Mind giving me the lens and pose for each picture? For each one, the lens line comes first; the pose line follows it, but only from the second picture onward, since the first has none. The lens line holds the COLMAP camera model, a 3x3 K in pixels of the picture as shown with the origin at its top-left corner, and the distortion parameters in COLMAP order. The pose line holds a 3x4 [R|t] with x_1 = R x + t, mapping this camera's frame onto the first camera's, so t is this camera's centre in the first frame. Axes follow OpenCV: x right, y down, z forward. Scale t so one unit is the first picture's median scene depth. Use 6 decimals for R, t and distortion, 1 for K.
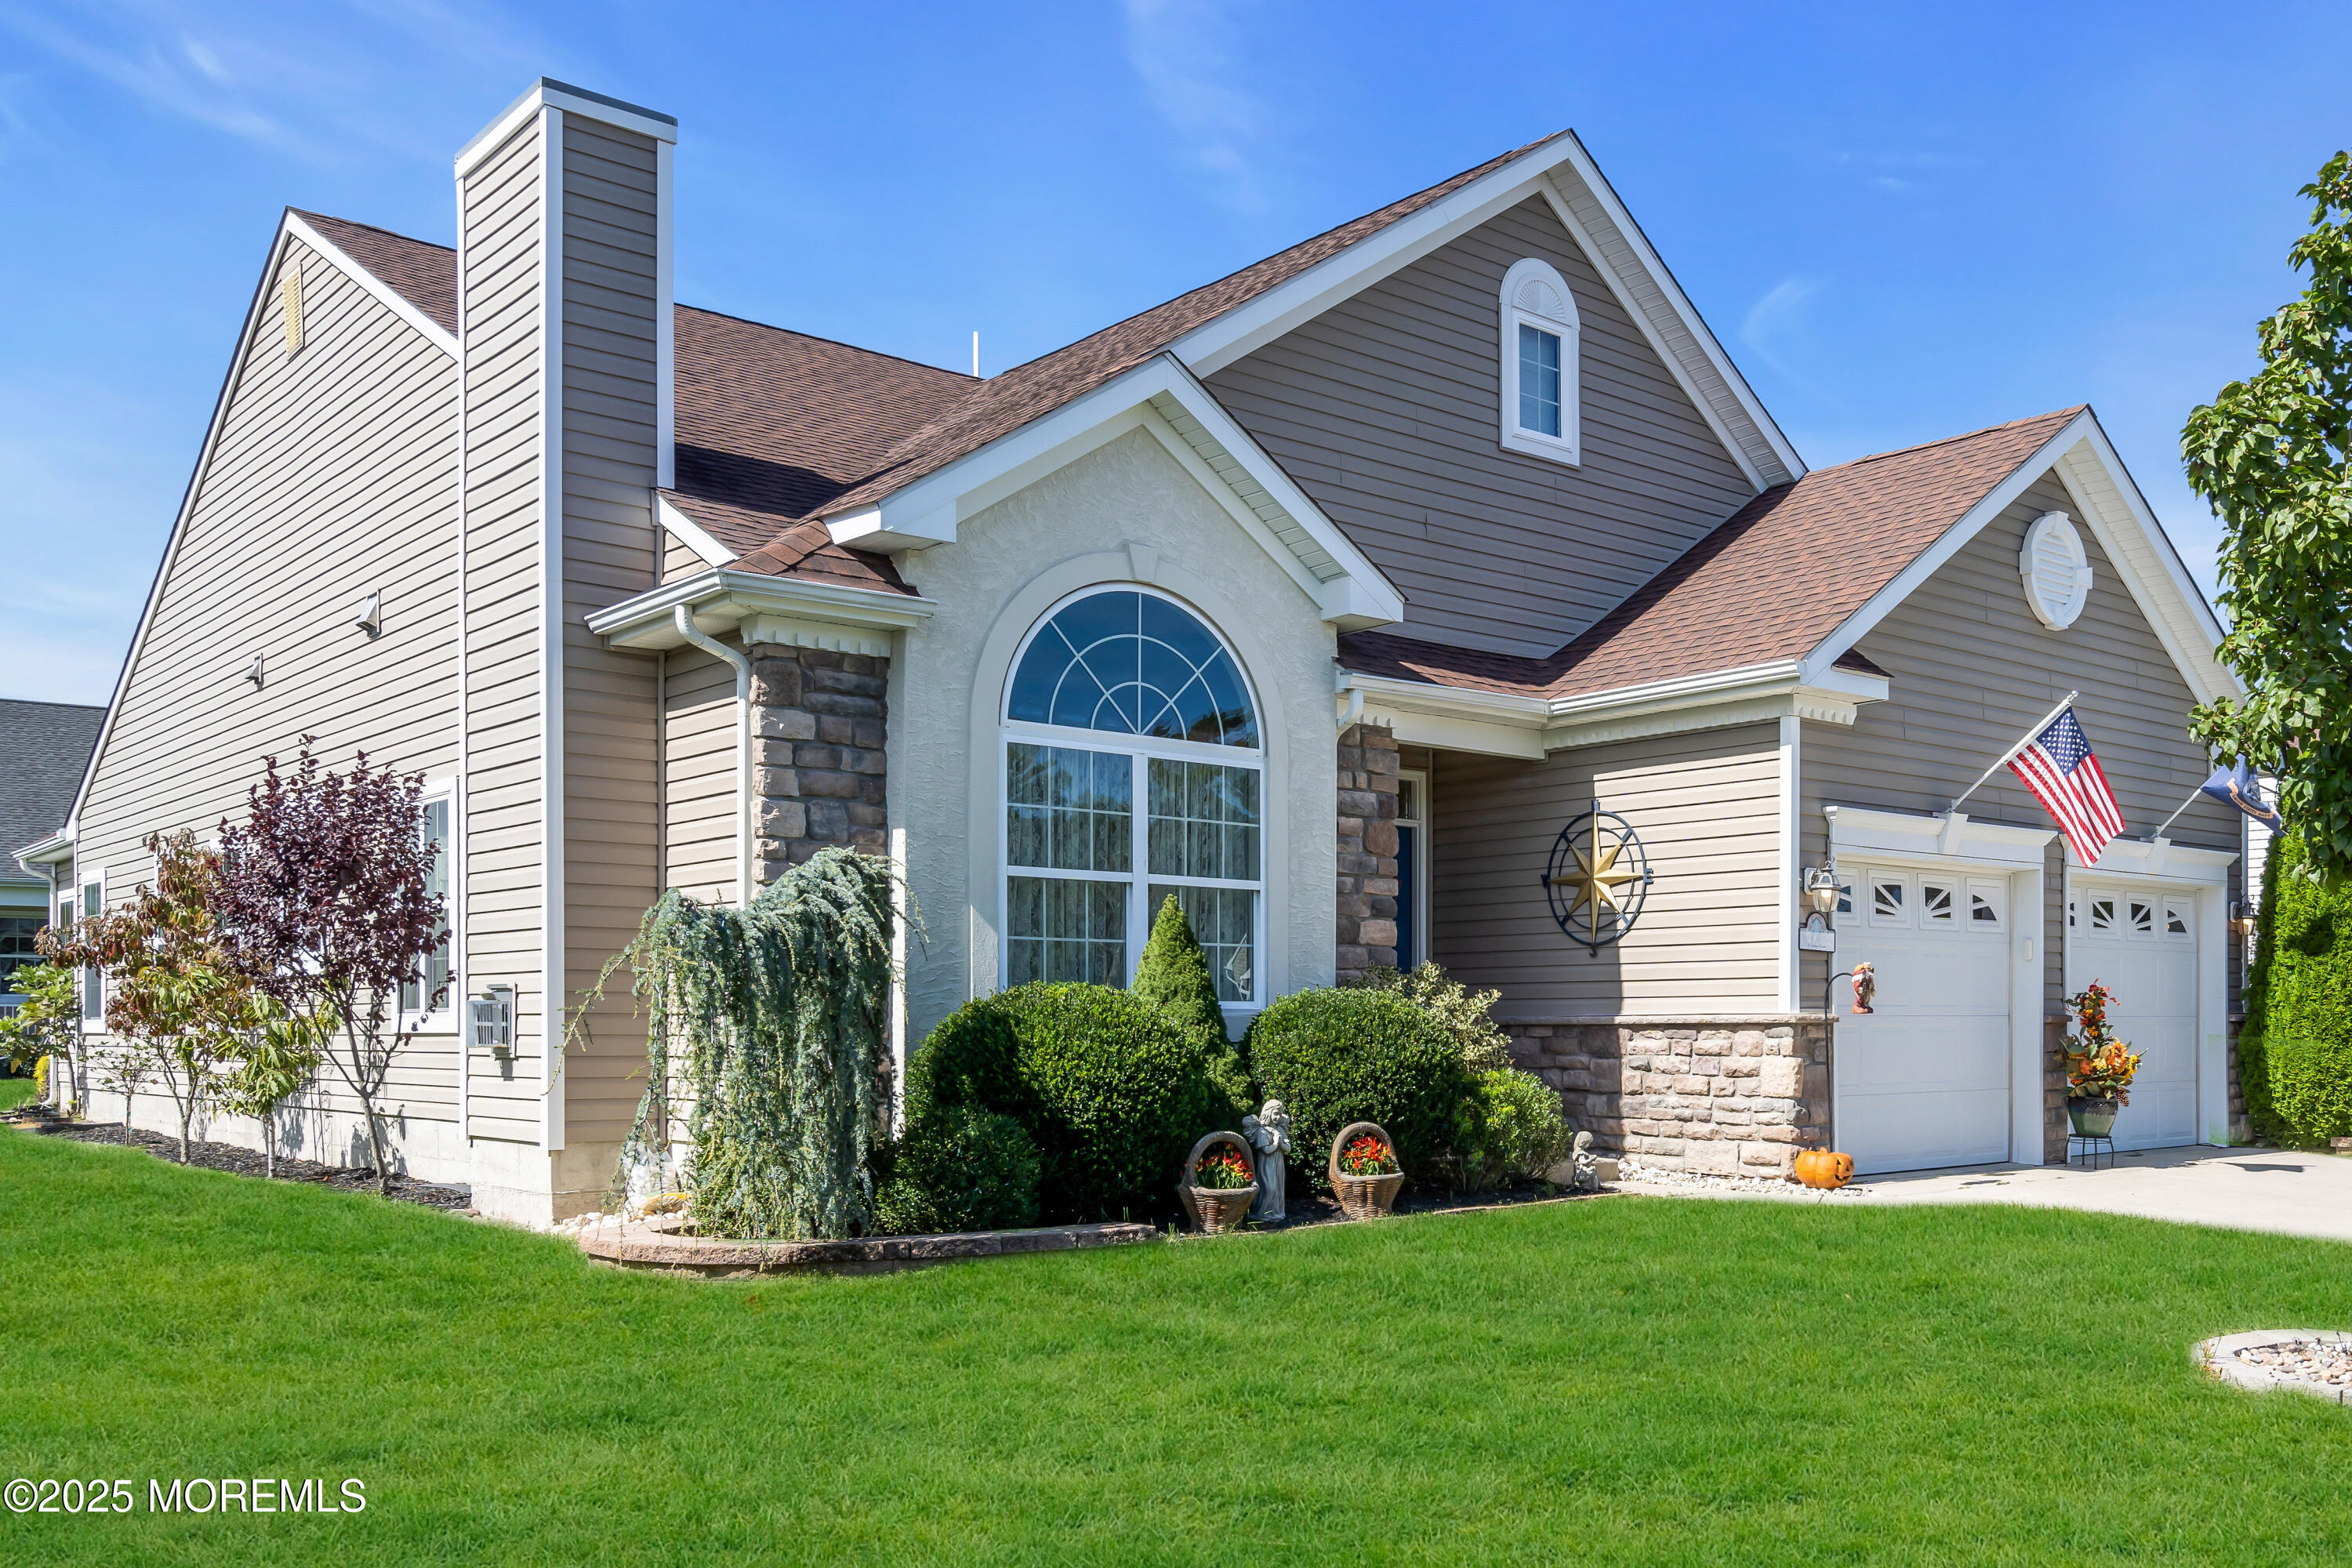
lens RADIAL K [[2065.0, 0, 1483.2], [0, 2065.0, 1022.4], [0, 0, 1]] dist [0.007114, 0.006254]
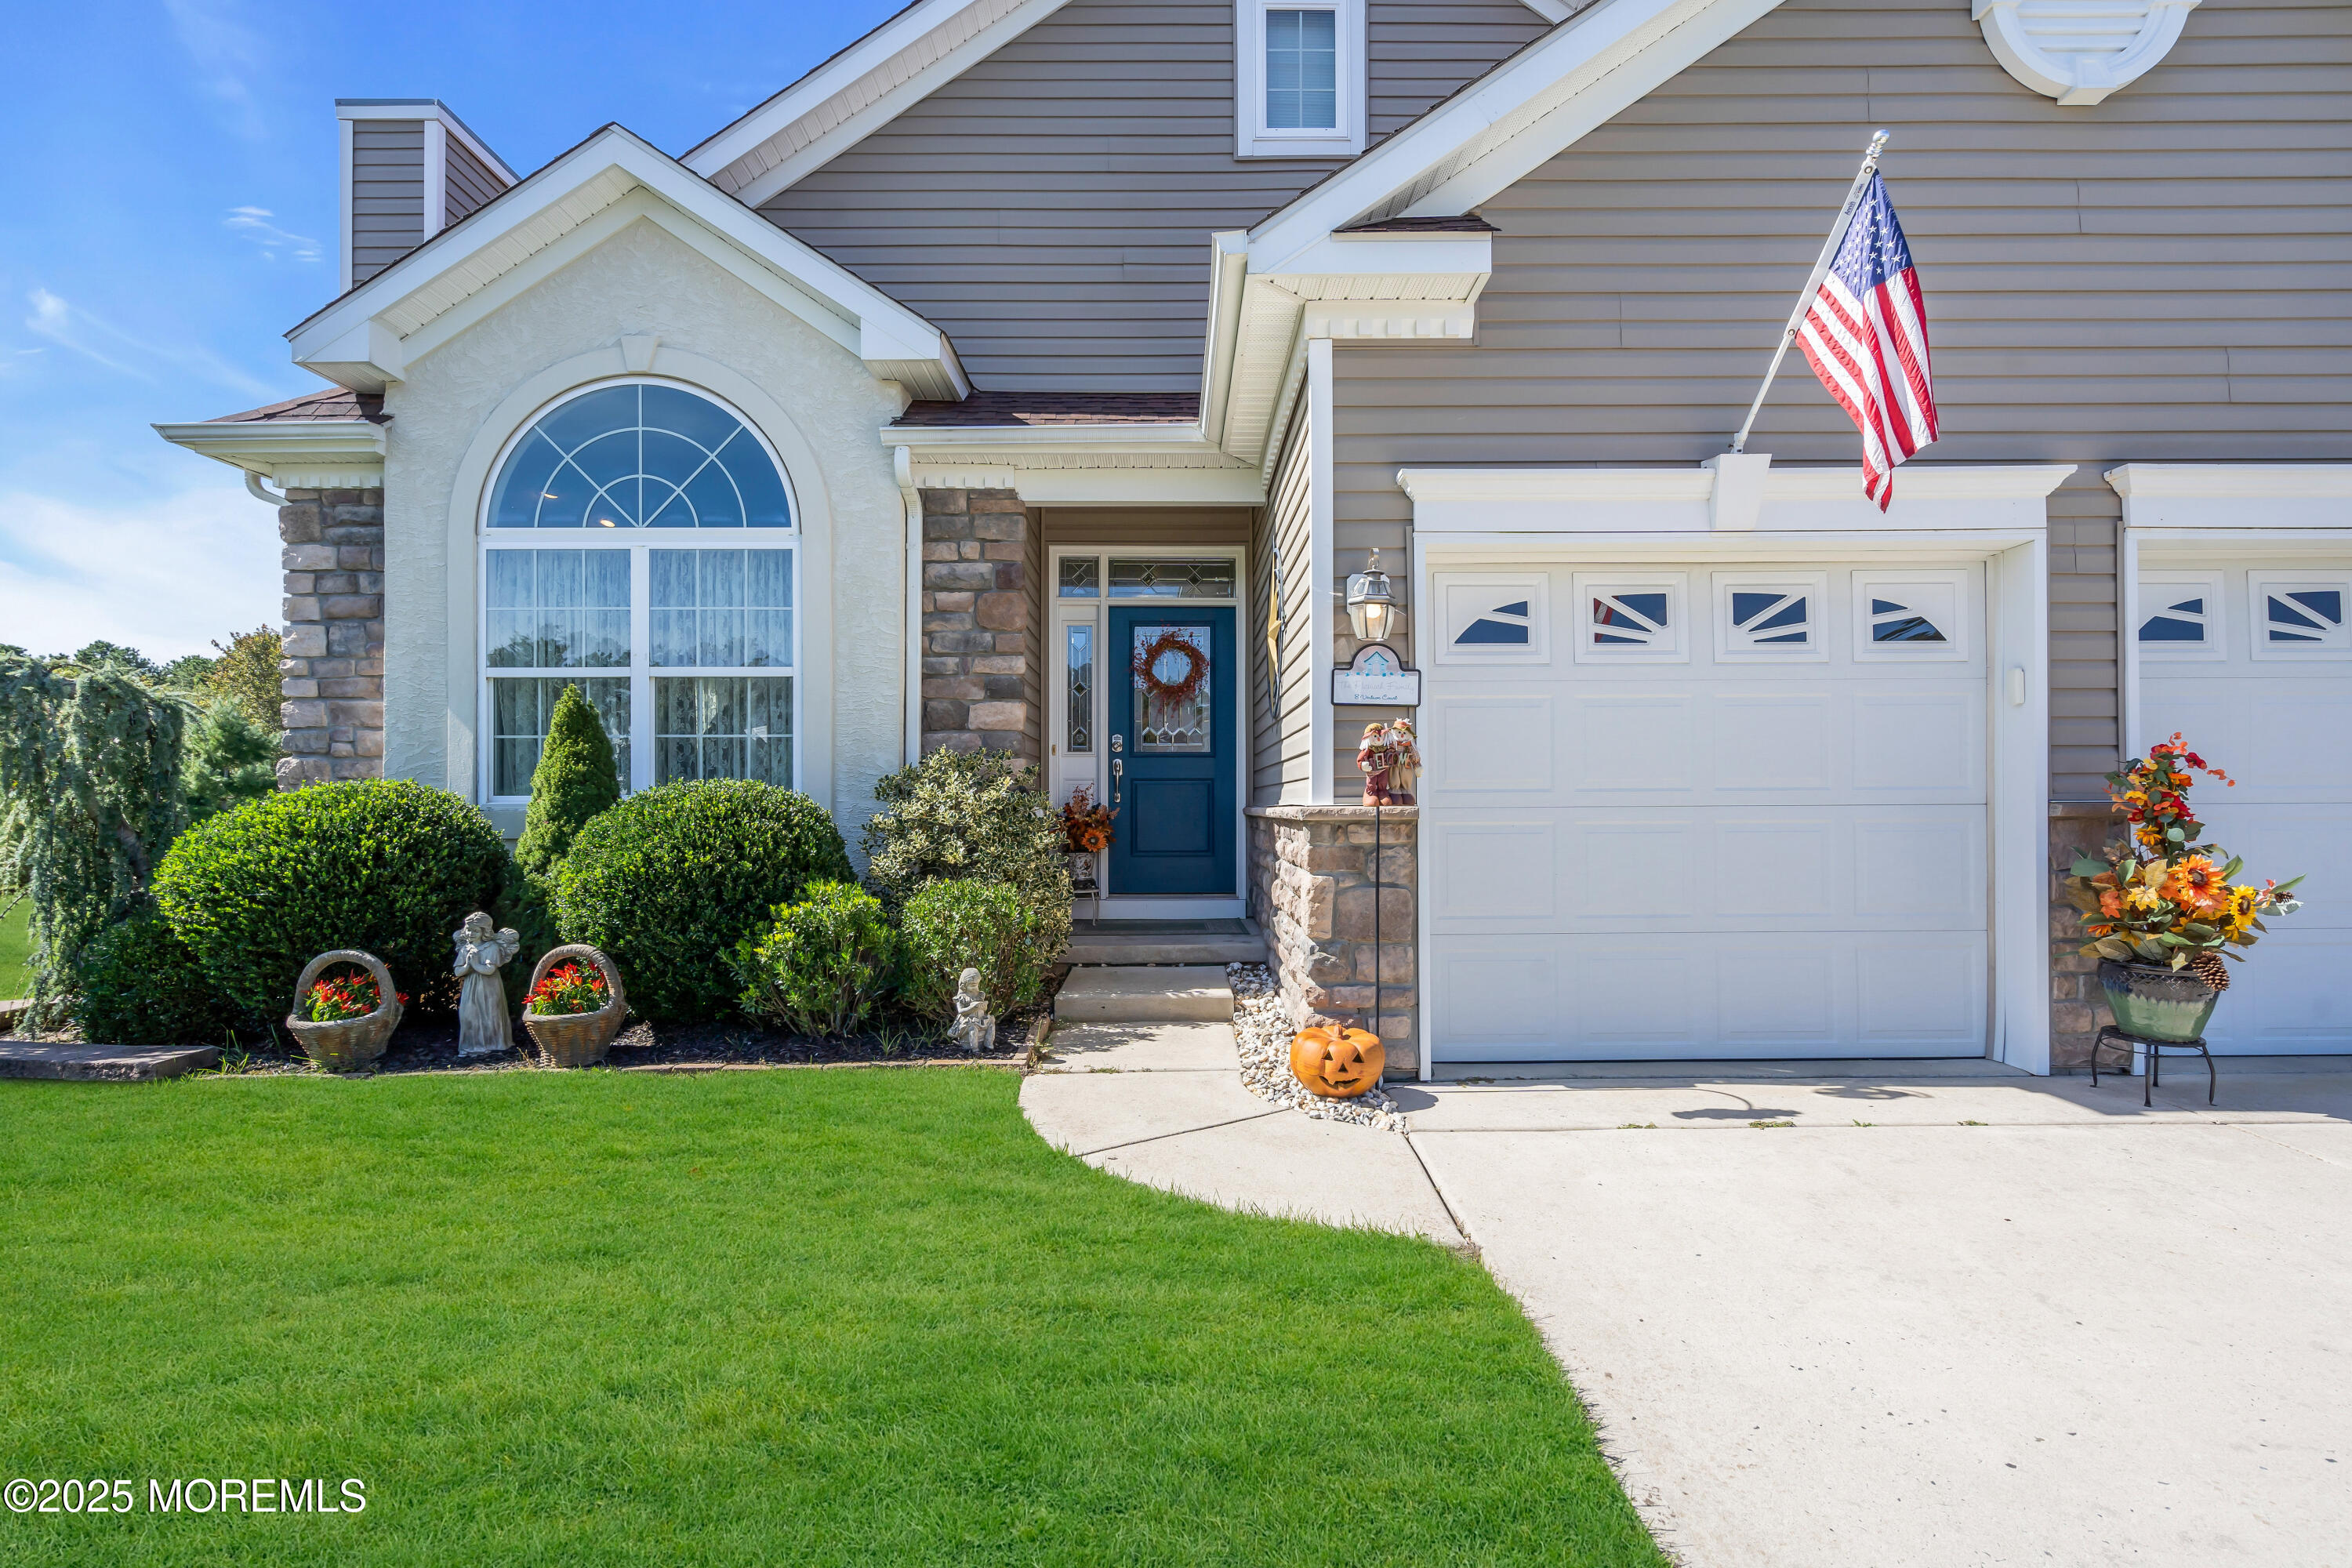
lens RADIAL K [[1120.8, 0, 1175.4], [0, 1120.8, 794.8], [0, 0, 1]] dist [0.001552, -0.000019]
pose [[0.723604, -0.007327, -0.690177, 0.347359], [0.005375, 0.999973, -0.004980, -0.005975], [0.690195, -0.000106, 0.723624, 0.700603]]
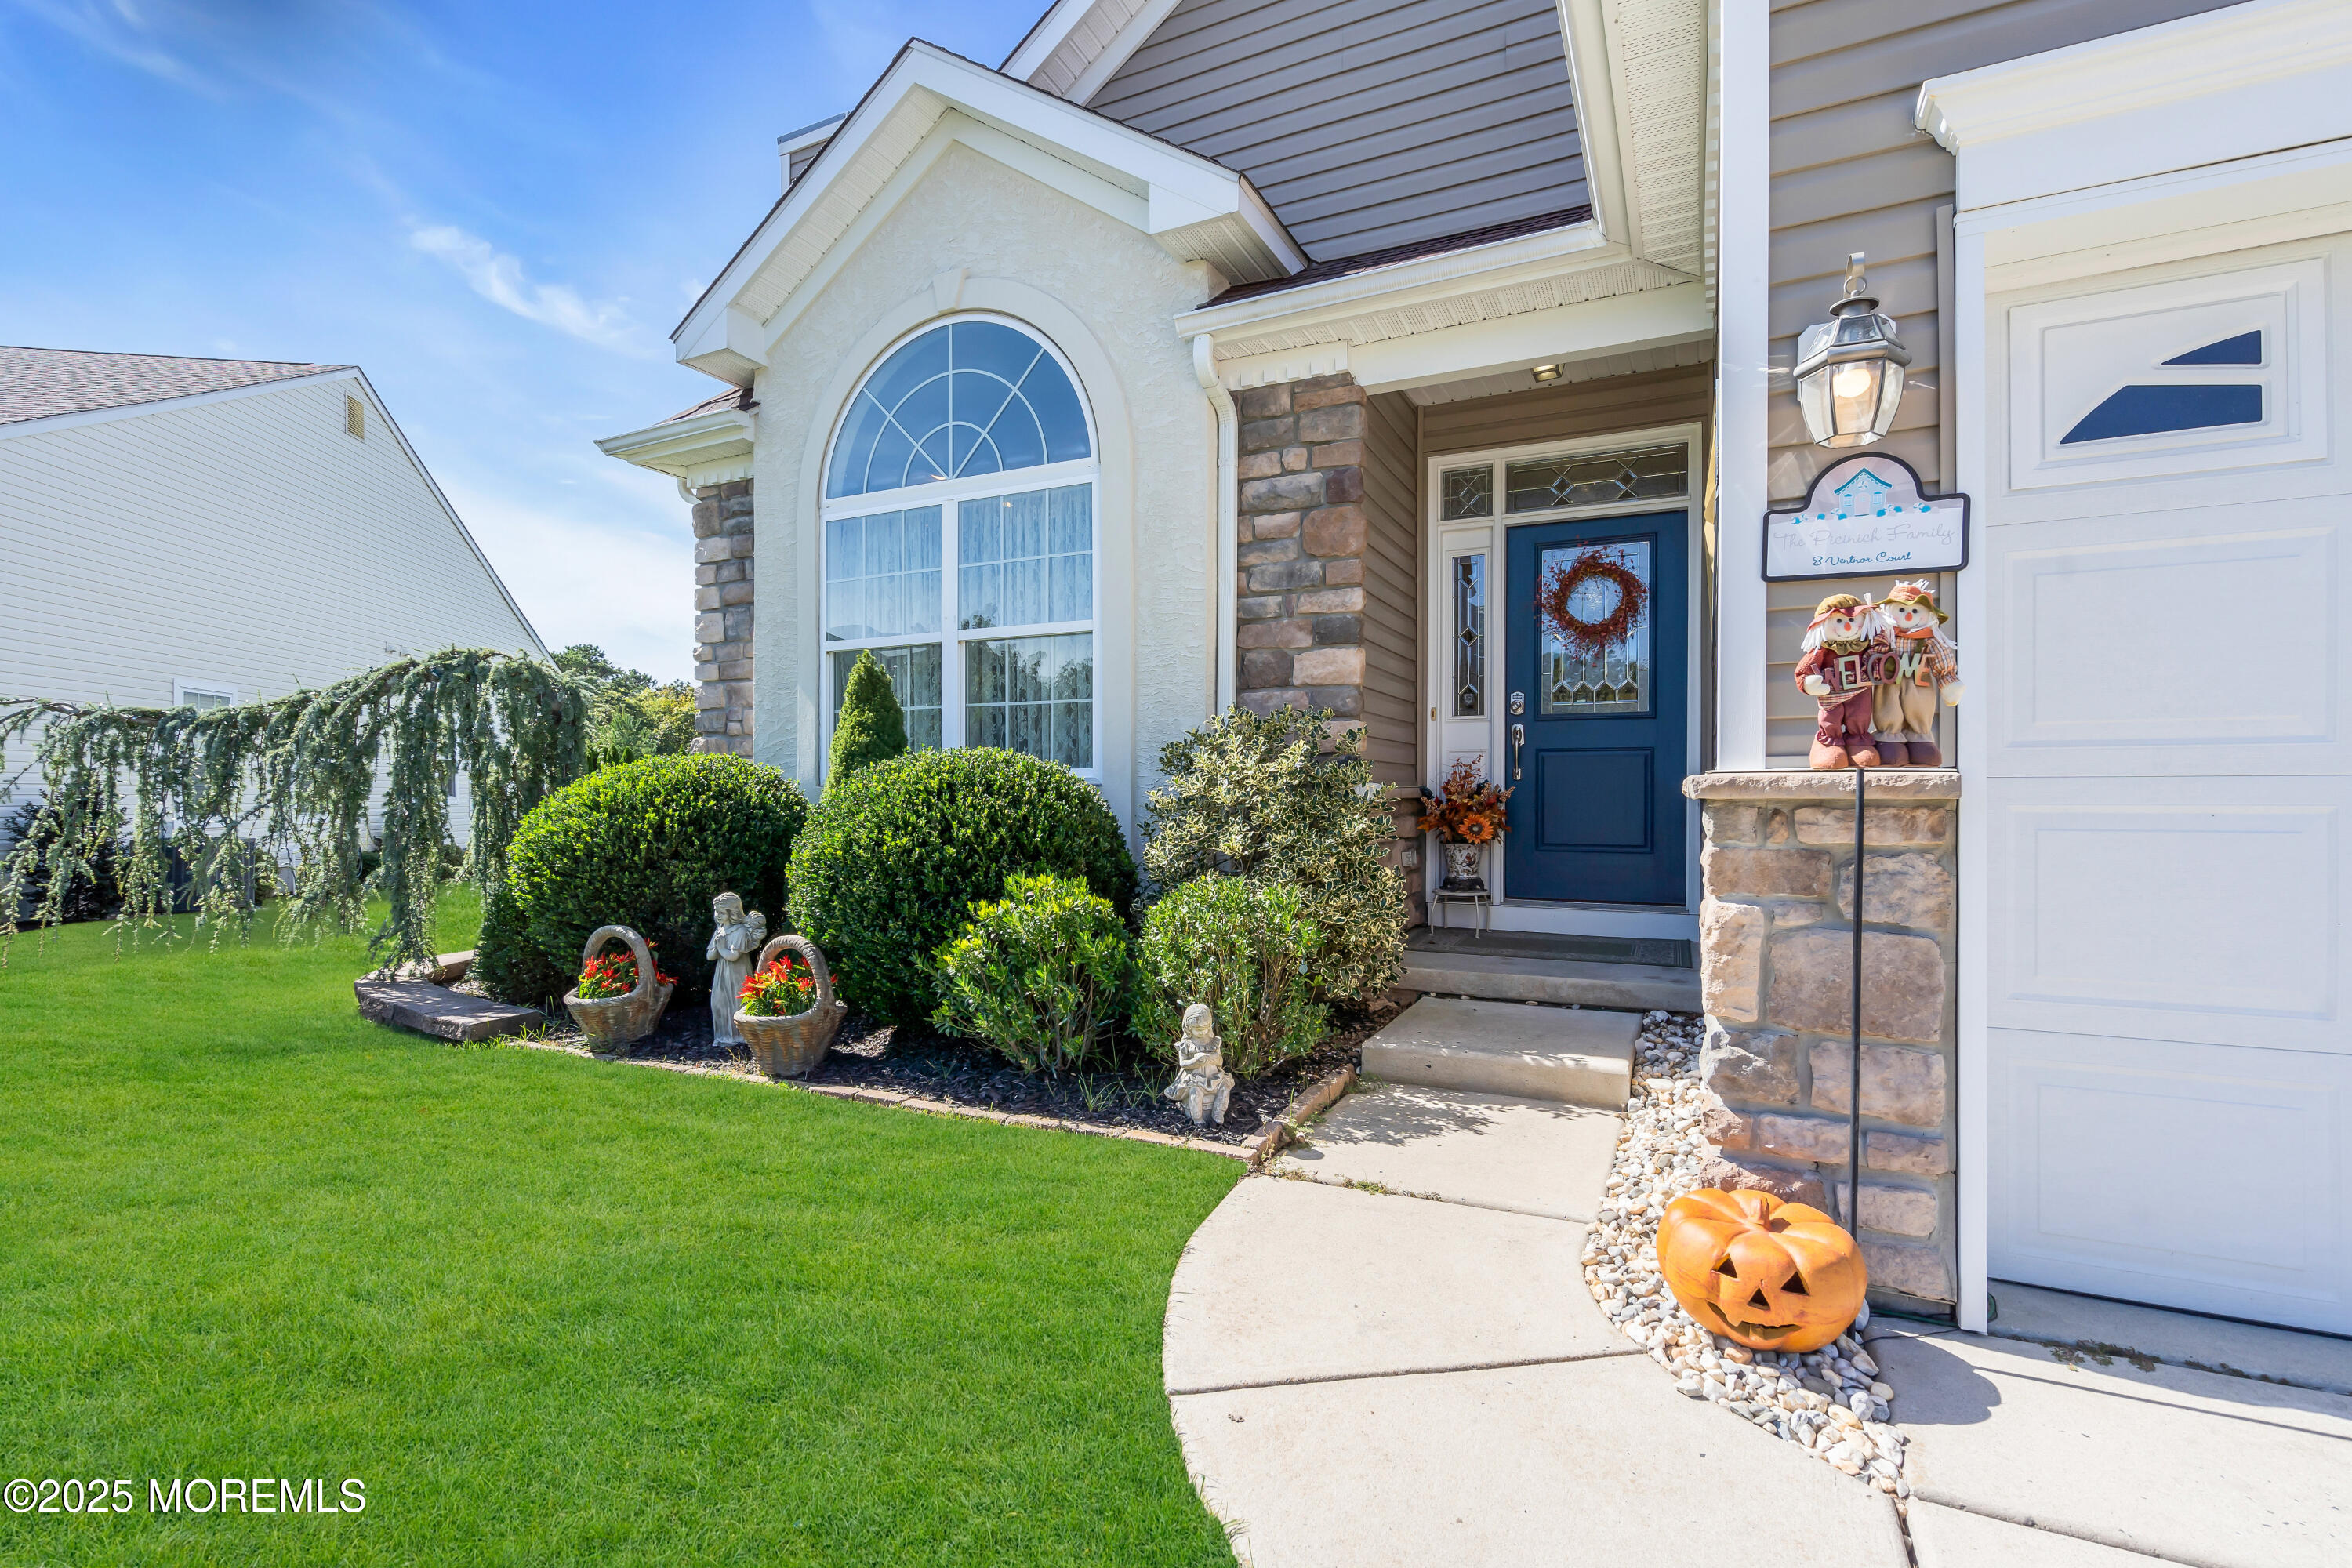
lens RADIAL K [[1059.0, 0, 1182.5], [0, 1059.0, 794.5], [0, 0, 1]] dist [-0.011907, 0.010304]
pose [[0.340610, 0.003677, -0.940197, 0.275560], [0.002194, 0.999987, 0.004706, -0.001546], [0.940202, -0.003666, 0.340598, 0.832851]]
